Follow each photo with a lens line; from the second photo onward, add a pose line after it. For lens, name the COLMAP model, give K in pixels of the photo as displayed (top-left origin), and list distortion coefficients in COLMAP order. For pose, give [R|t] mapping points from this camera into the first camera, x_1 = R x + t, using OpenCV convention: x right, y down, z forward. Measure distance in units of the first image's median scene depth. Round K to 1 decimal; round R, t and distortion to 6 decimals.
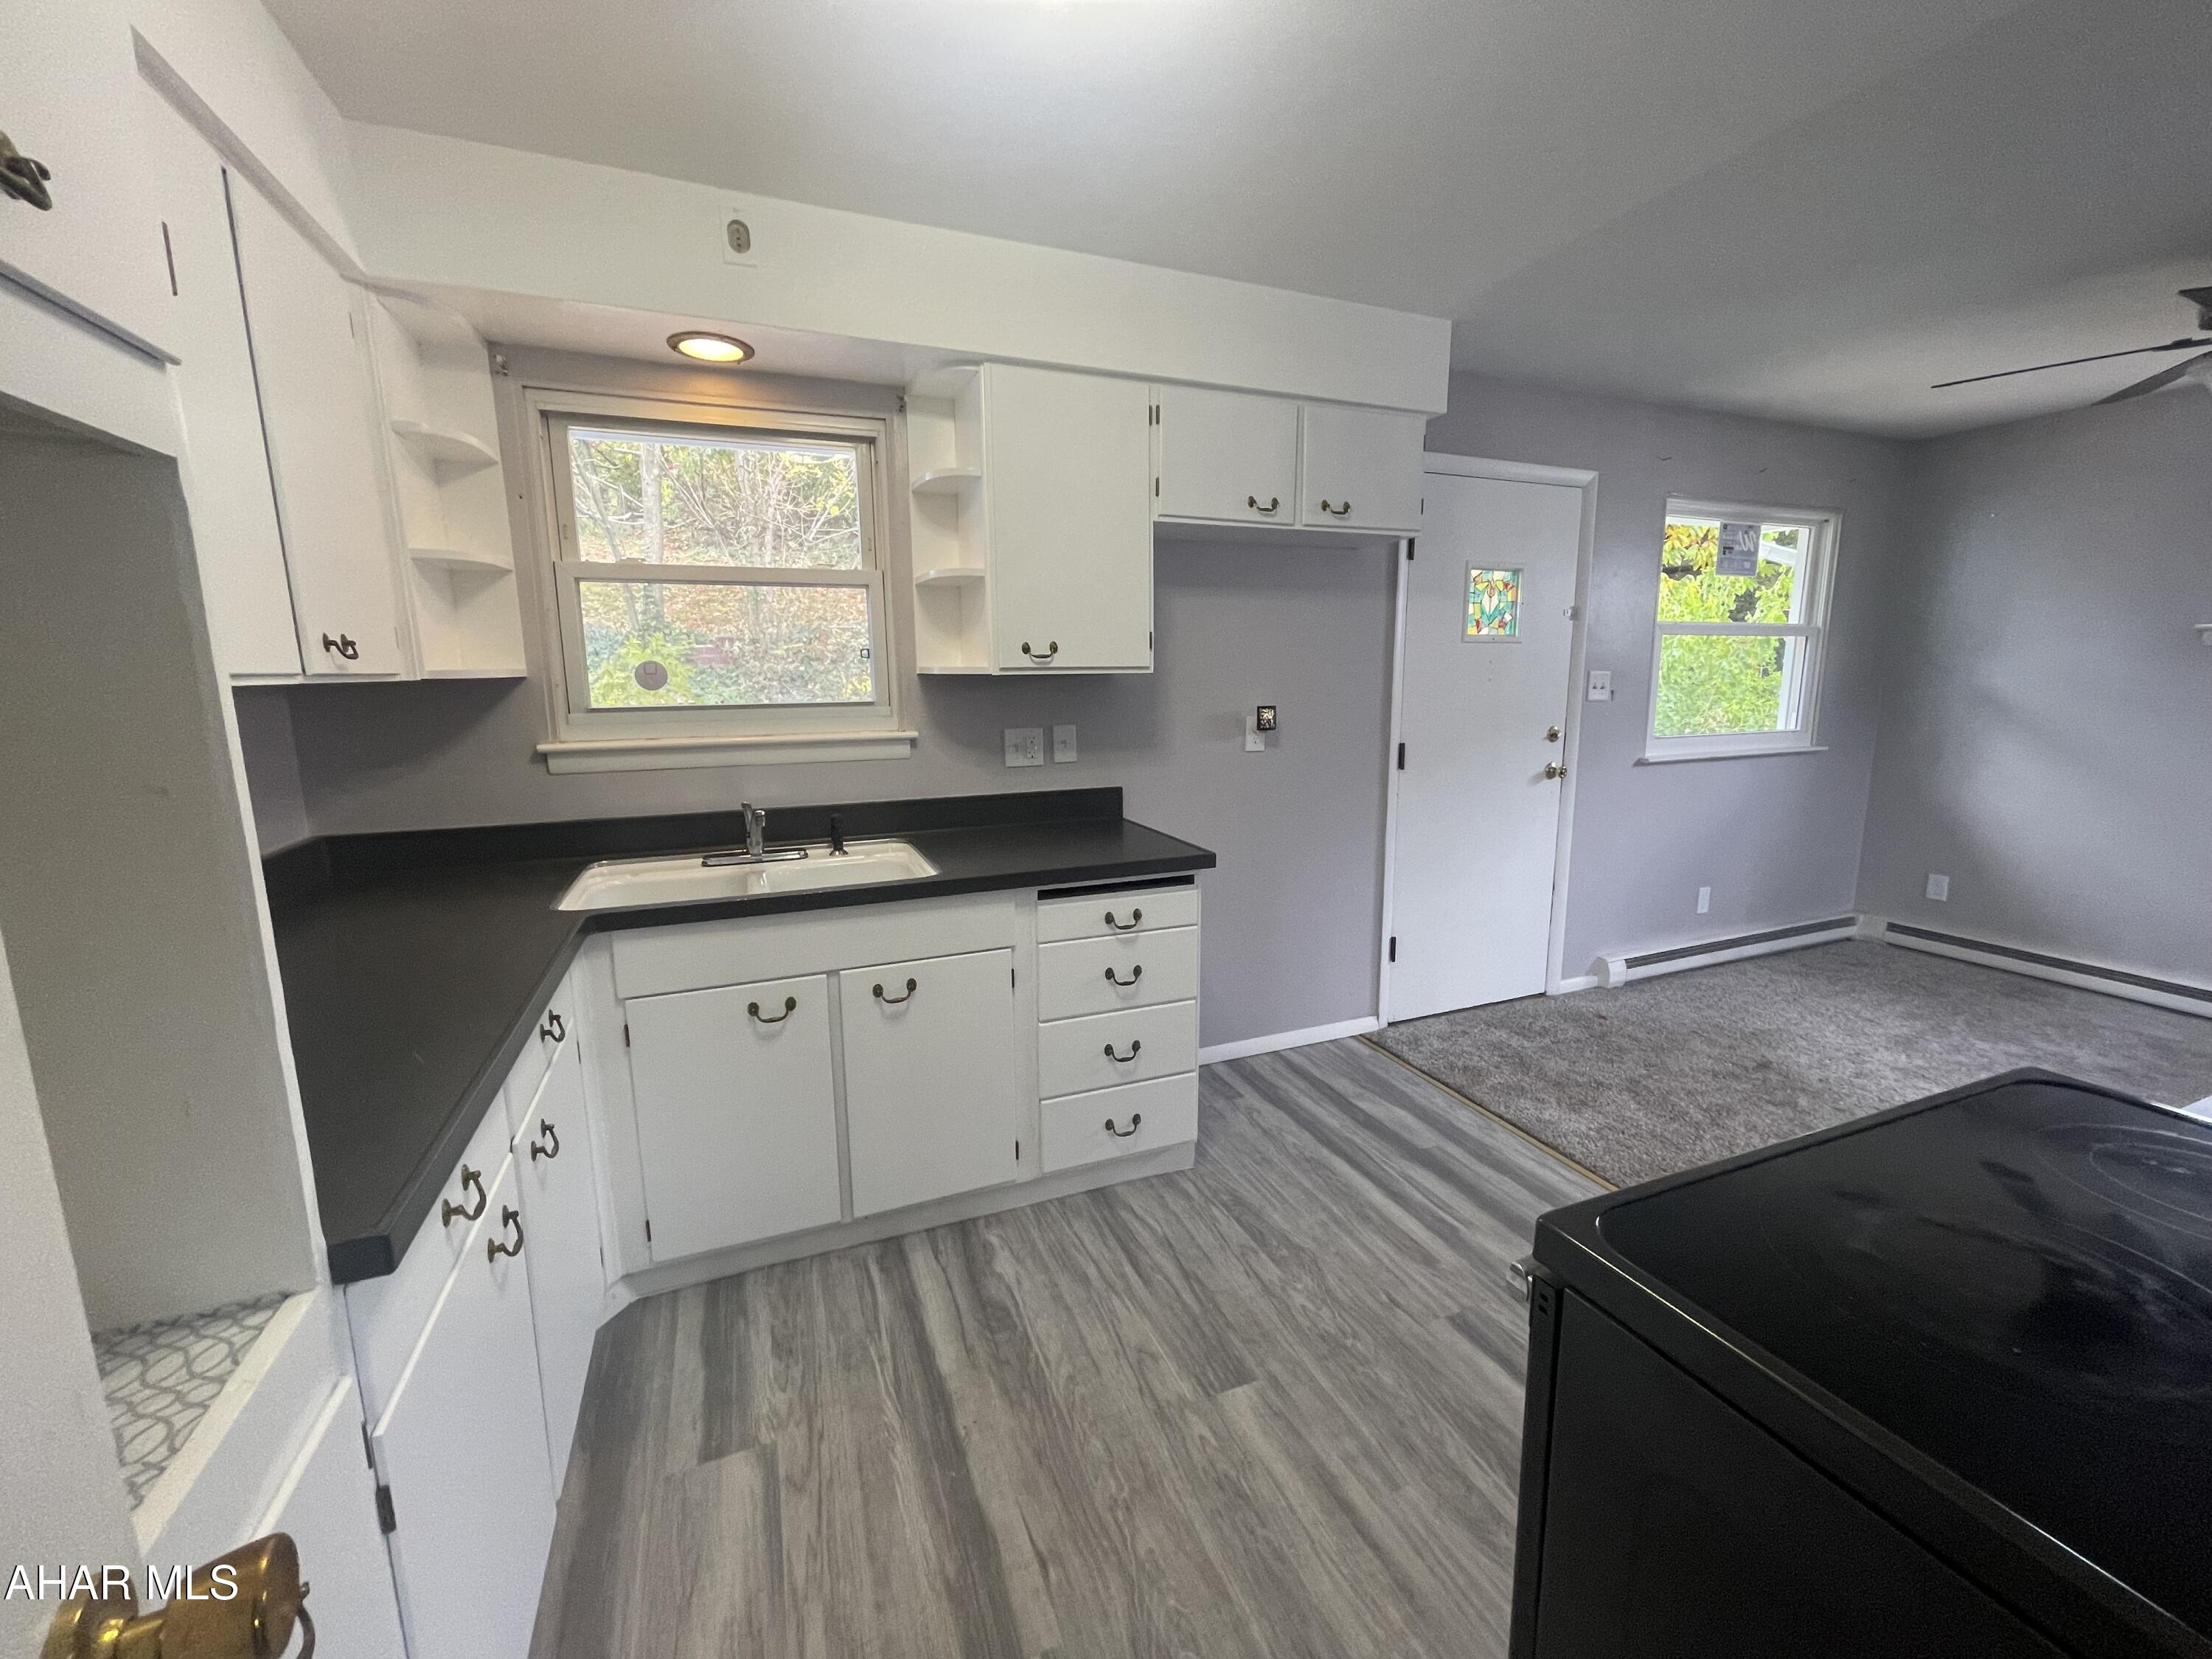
lens RADIAL K [[898.4, 0, 1102.5], [0, 898.4, 819.6], [0, 0, 1]] dist [-0.004138, 0.003085]
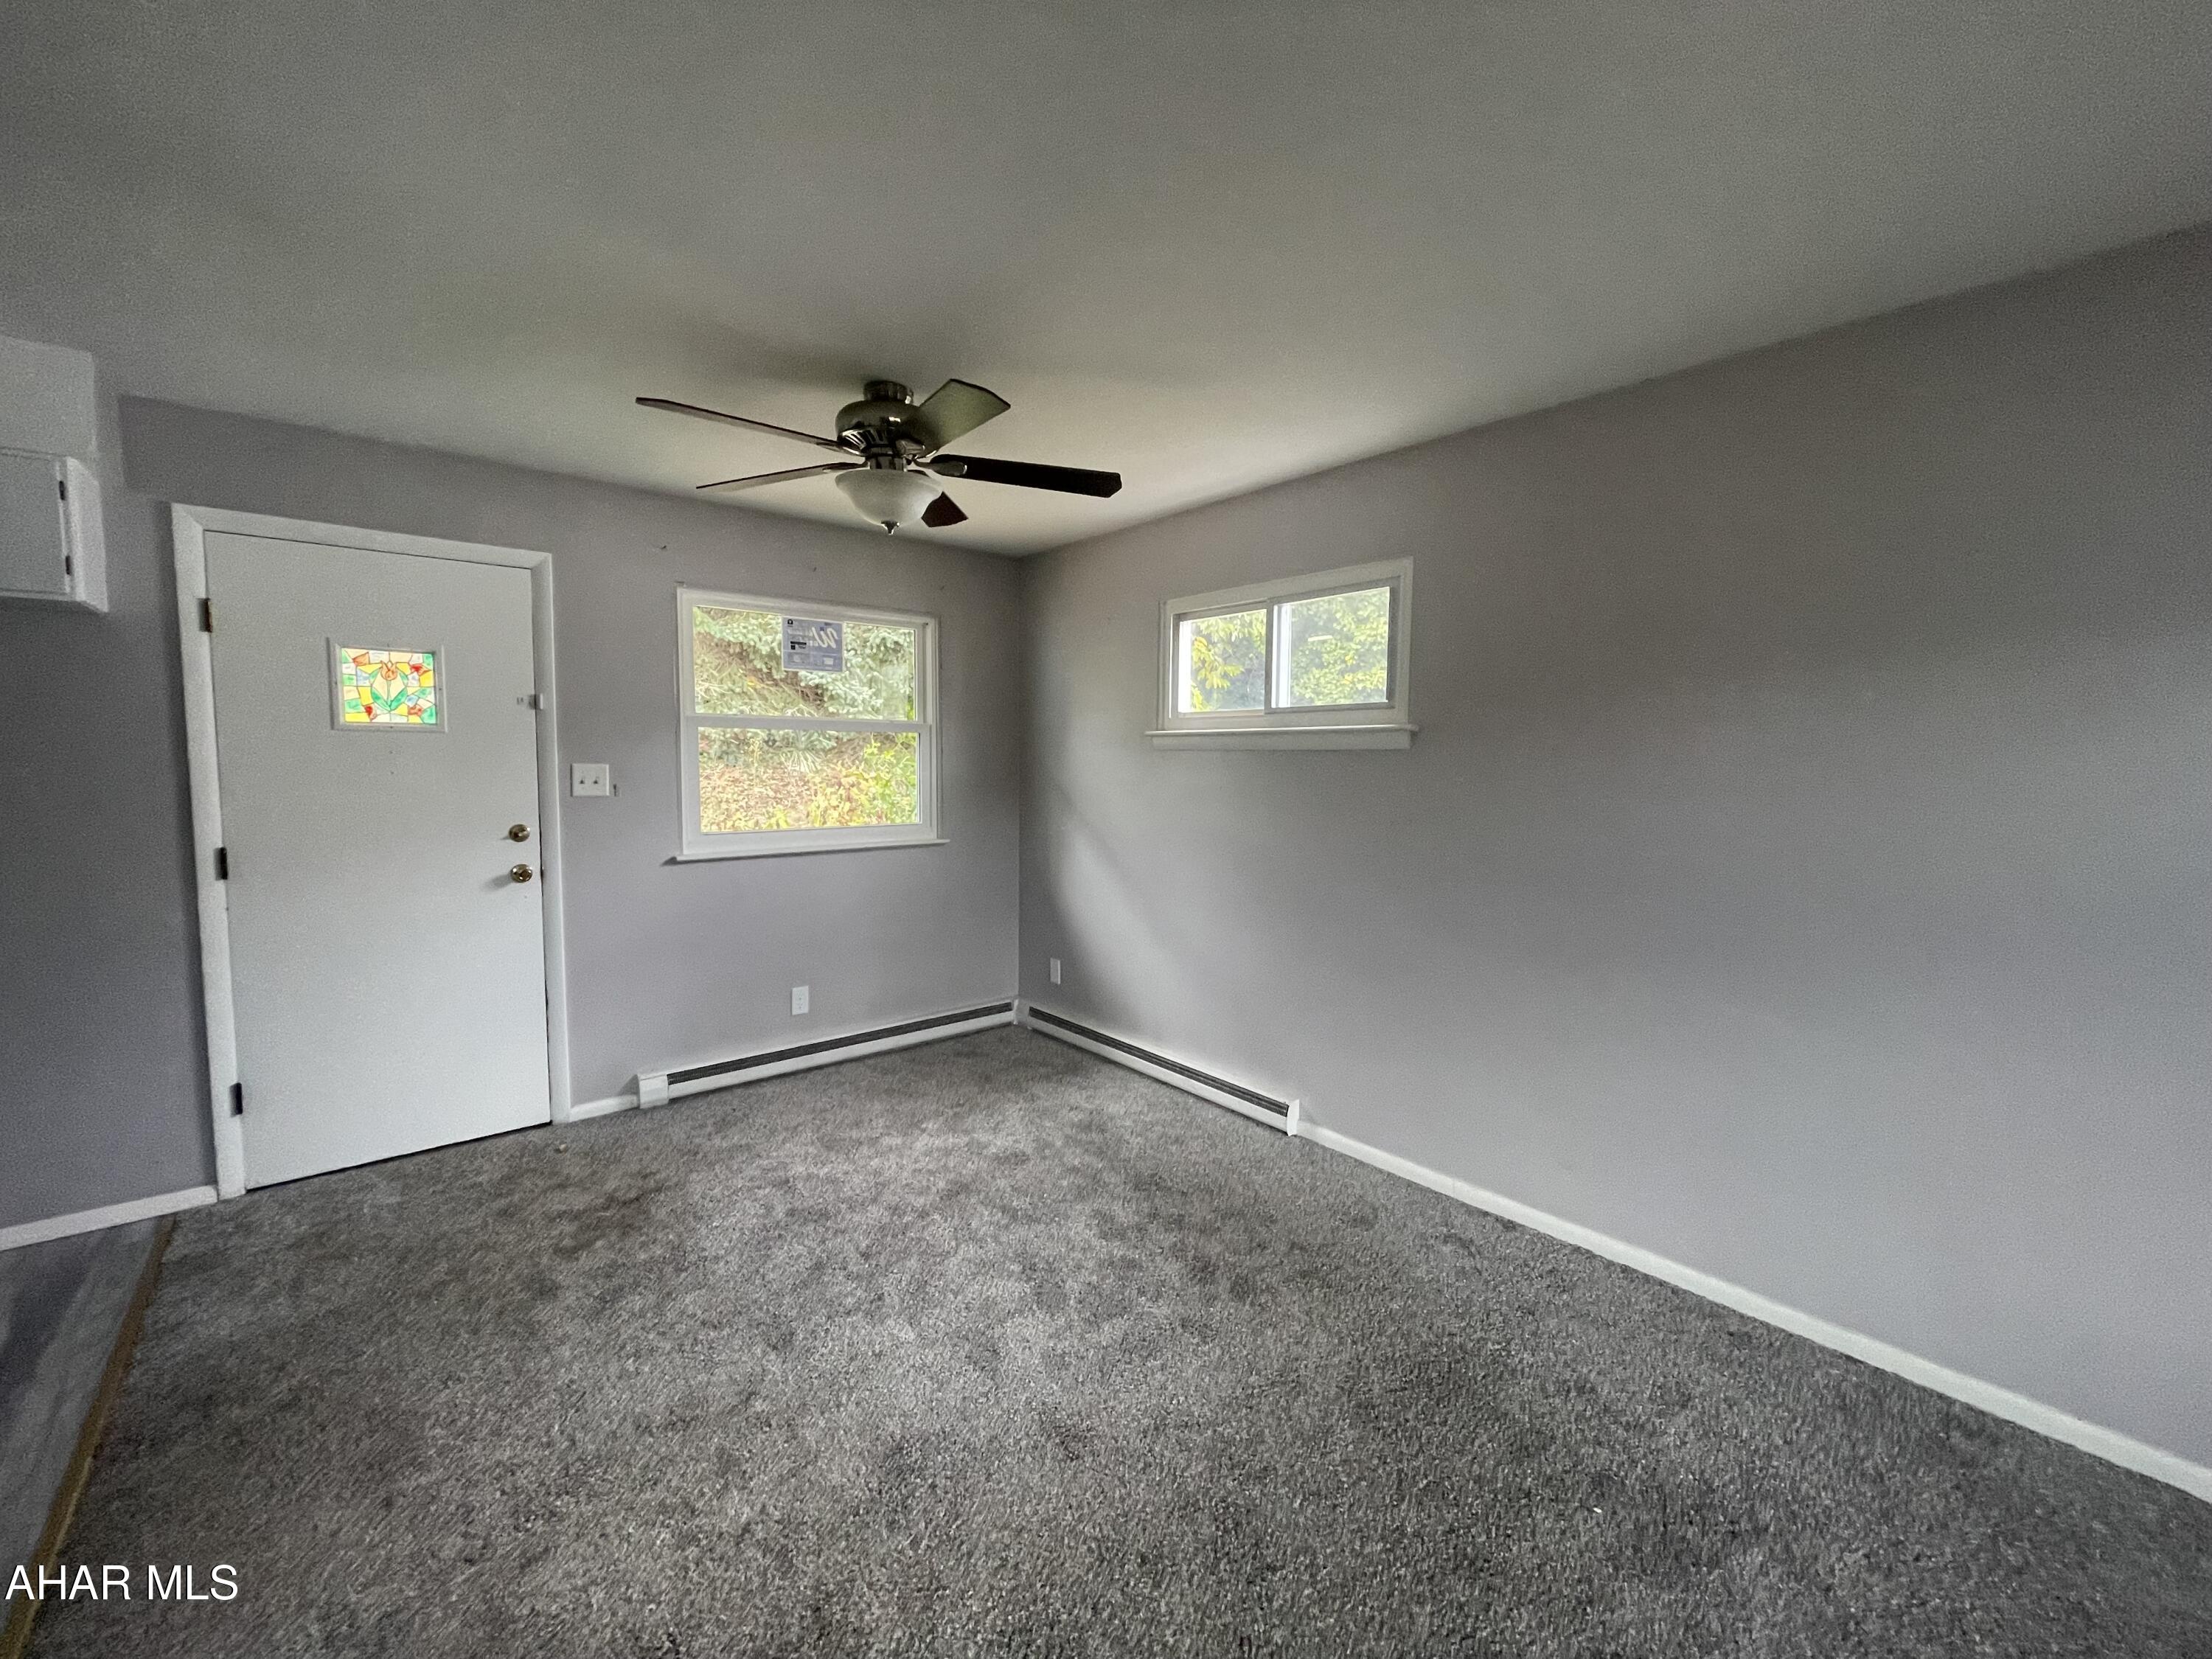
lens RADIAL K [[898.4, 0, 1105.6], [0, 898.4, 815.3], [0, 0, 1]] dist [-0.004138, 0.003085]
pose [[0.952535, -0.004138, 0.304402, 1.305259], [0.032867, 0.995461, -0.089316, -0.020719], [-0.302651, 0.095081, 0.948347, -0.061930]]
